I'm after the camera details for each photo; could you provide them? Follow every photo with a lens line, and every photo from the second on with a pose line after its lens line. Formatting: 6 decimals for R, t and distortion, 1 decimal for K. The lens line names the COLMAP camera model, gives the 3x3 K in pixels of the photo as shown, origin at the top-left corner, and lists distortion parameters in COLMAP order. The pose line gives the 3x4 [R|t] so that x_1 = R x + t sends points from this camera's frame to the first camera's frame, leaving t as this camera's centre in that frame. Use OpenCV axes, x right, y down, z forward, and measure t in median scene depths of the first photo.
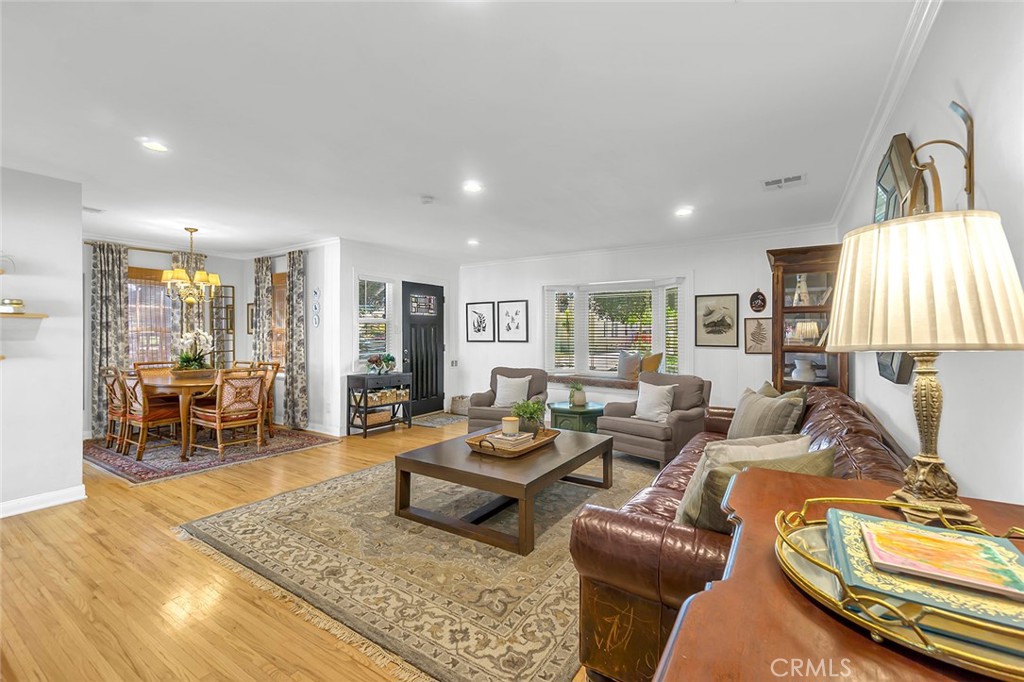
lens RADIAL K [[441.4, 0, 509.3], [0, 441.4, 333.9], [0, 0, 1]] dist [-0.000614, 0.000258]
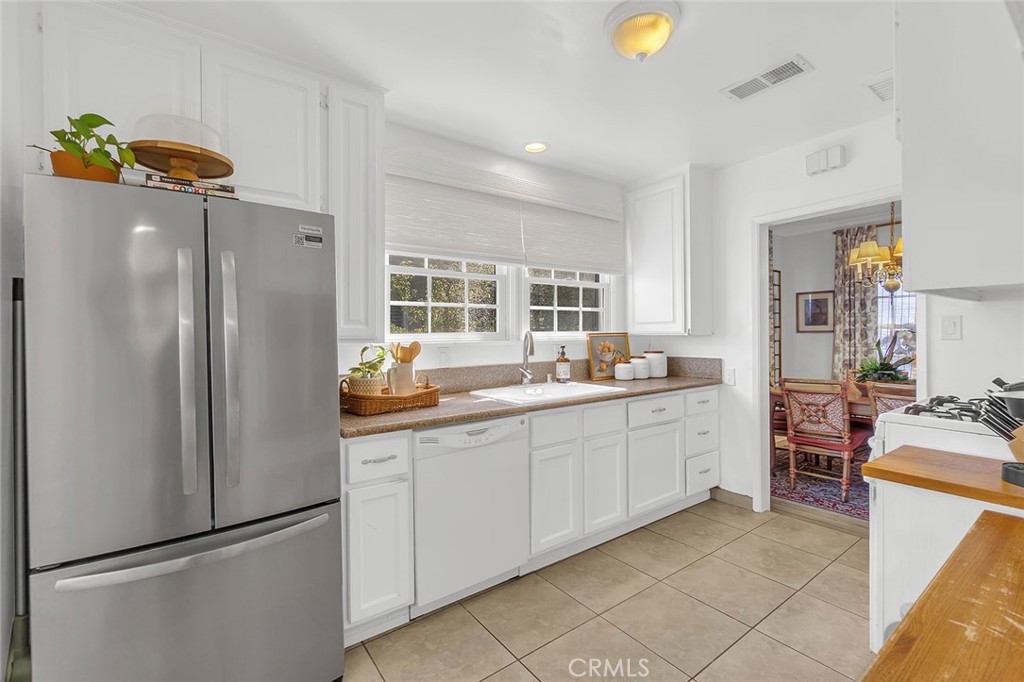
lens RADIAL K [[441.4, 0, 509.3], [0, 441.4, 333.9], [0, 0, 1]] dist [-0.000614, 0.000258]
pose [[0.932560, -0.008713, -0.360910, -0.901125], [0.009803, 0.999951, 0.001189, -0.003655], [0.360882, -0.004646, 0.932600, 0.125703]]
